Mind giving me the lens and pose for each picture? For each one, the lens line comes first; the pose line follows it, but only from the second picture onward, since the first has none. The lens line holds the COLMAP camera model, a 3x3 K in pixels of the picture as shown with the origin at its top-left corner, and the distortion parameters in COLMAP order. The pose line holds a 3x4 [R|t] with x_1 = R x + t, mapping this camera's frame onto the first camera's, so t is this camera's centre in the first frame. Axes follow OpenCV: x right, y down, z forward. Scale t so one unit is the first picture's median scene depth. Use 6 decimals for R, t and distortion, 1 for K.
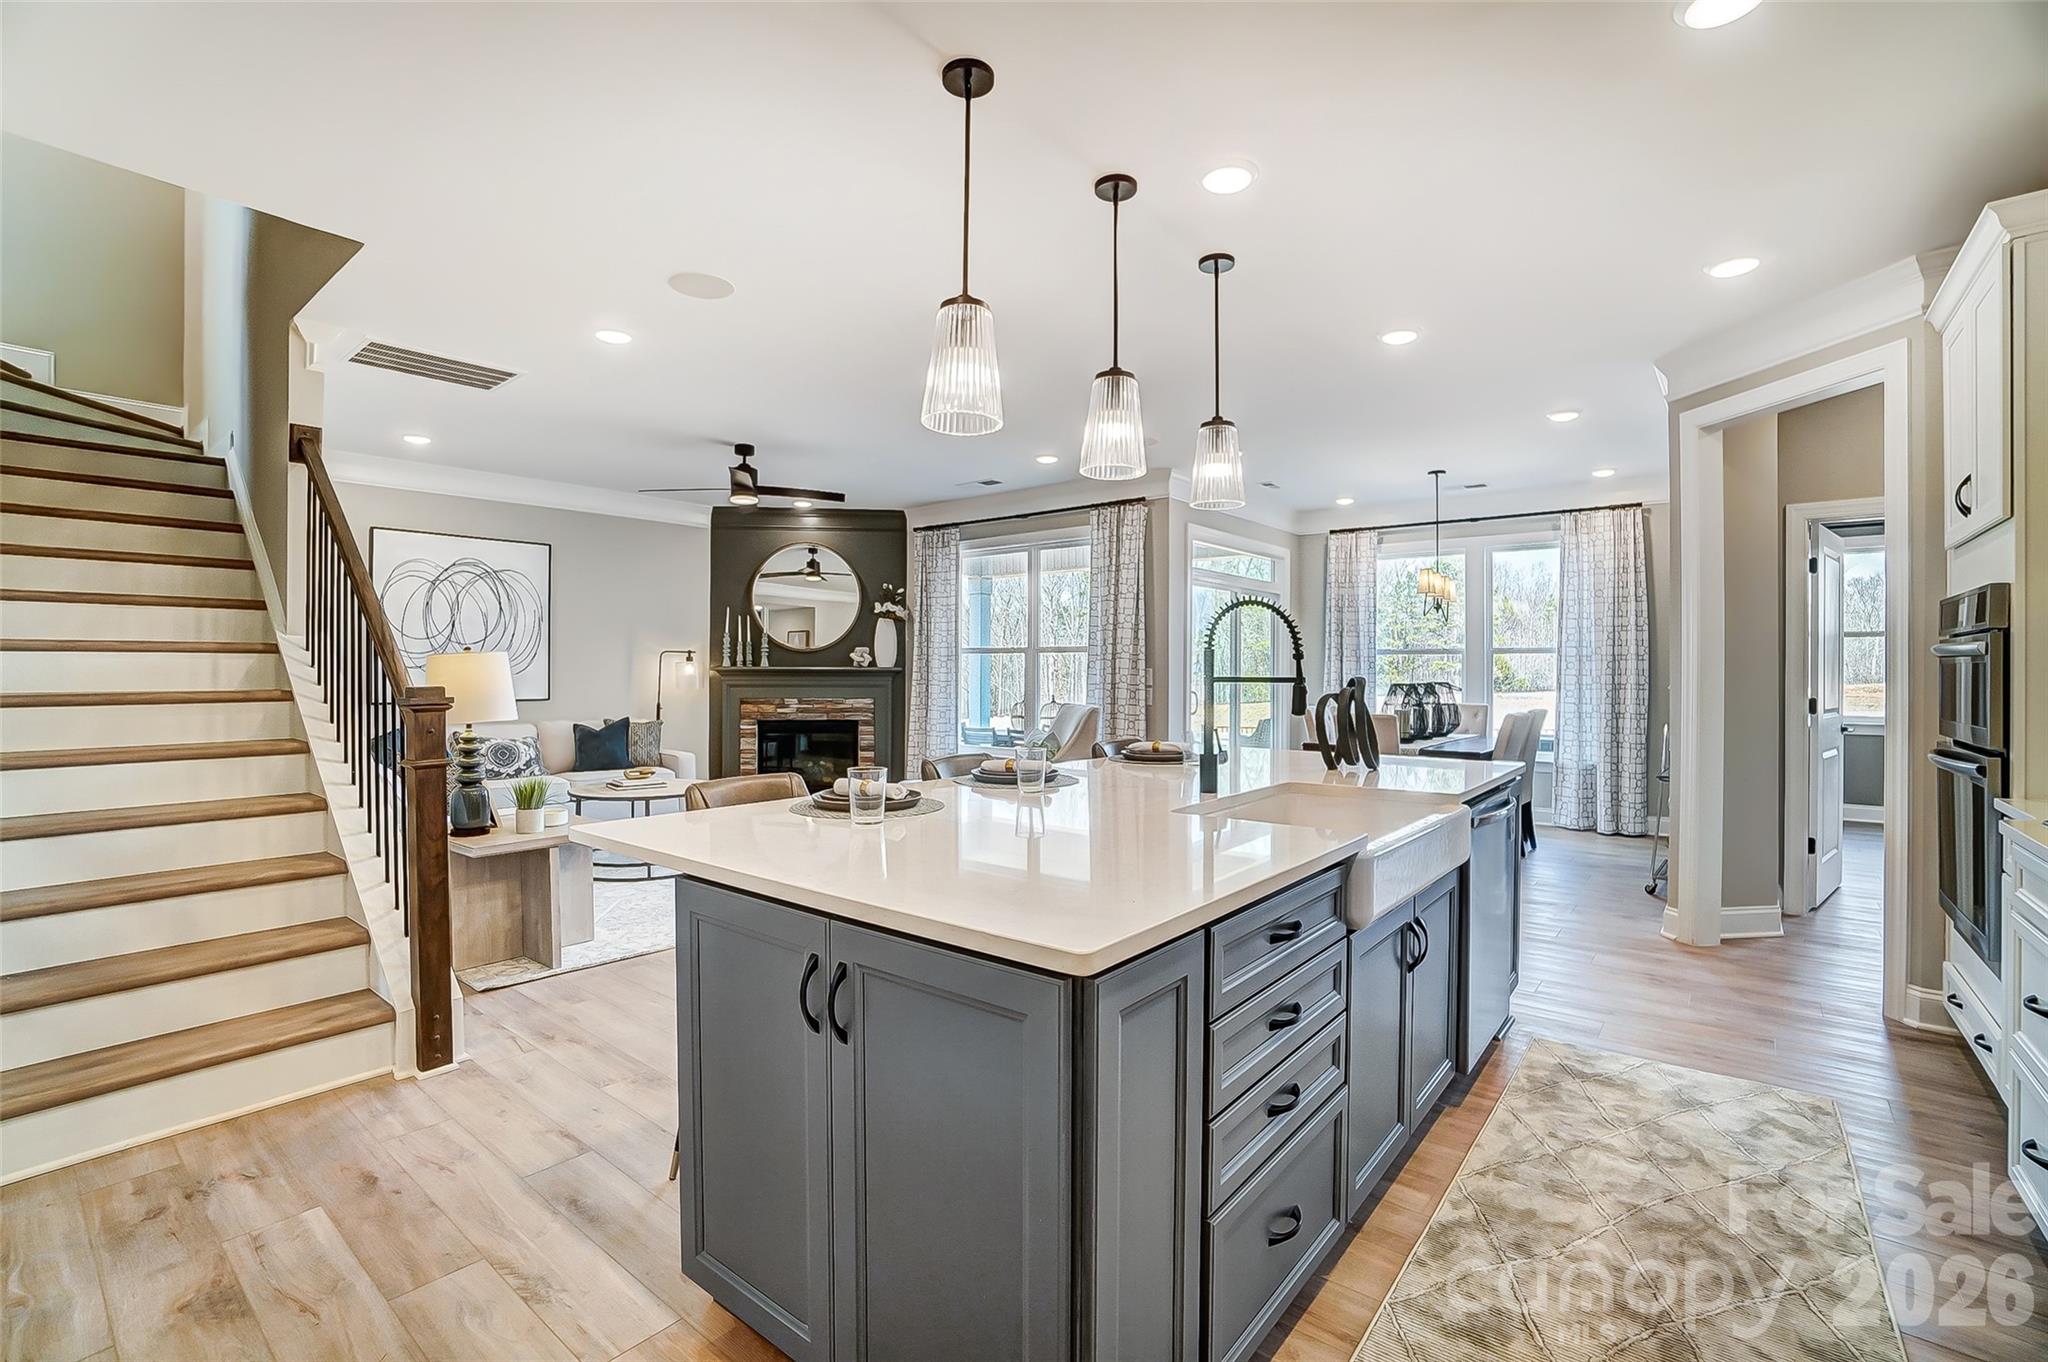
lens RADIAL K [[924.4, 0, 1008.2], [0, 924.4, 672.1], [0, 0, 1]] dist [-0.020098, -0.000335]
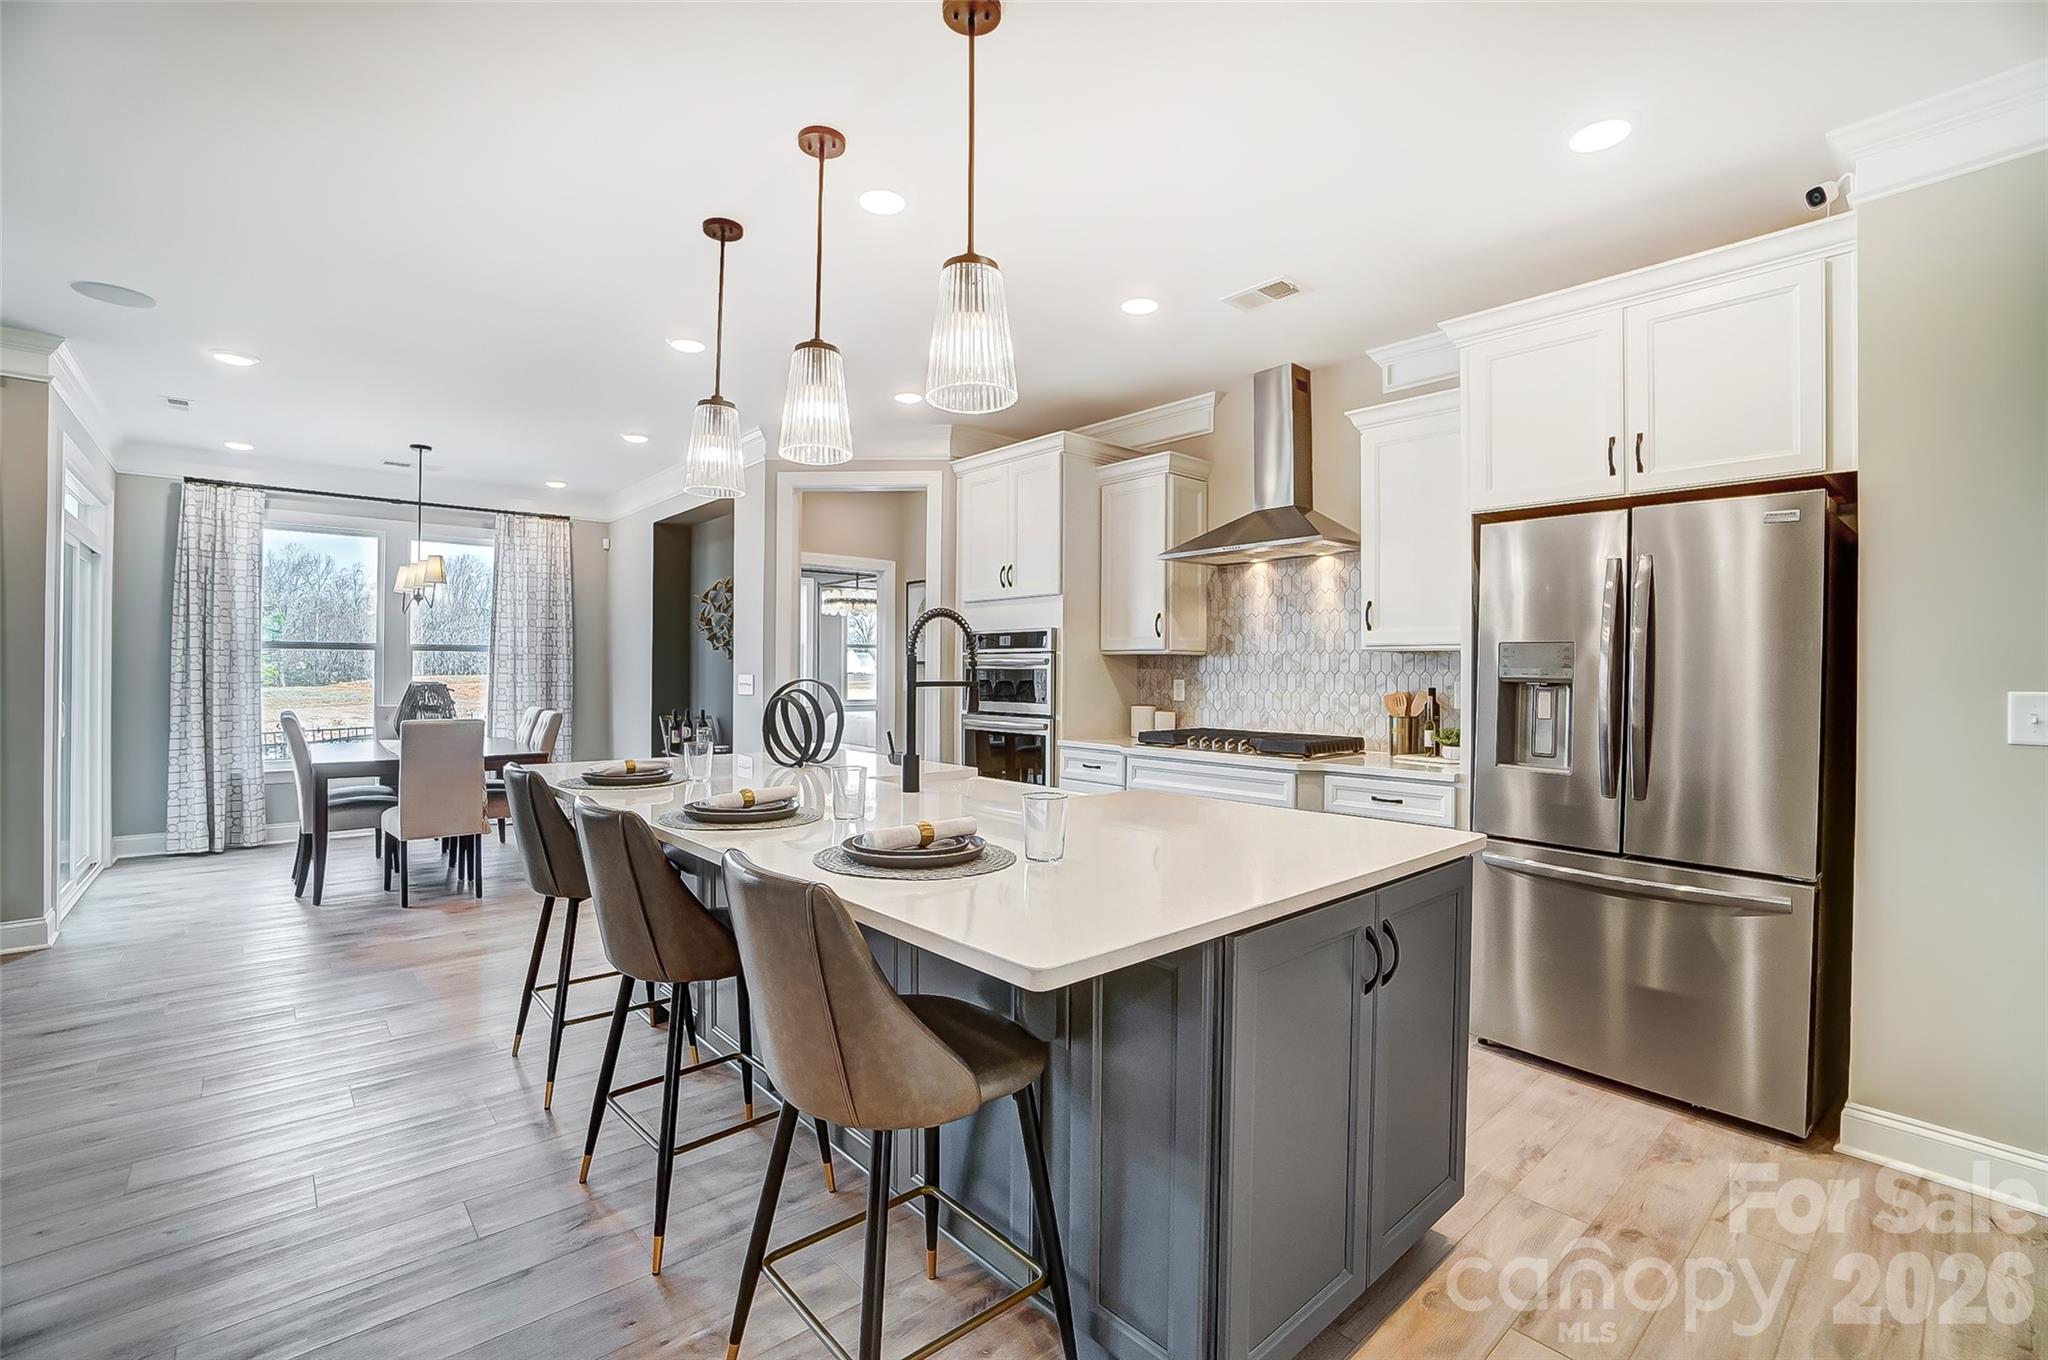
lens RADIAL K [[924.4, 0, 1030.9], [0, 924.4, 669.5], [0, 0, 1]] dist [-0.020098, -0.000335]
pose [[0.170933, -0.000805, 0.985282, -0.293609], [-0.001962, 0.999997, 0.001157, -0.003566], [-0.985281, -0.002131, 0.170931, 0.253937]]
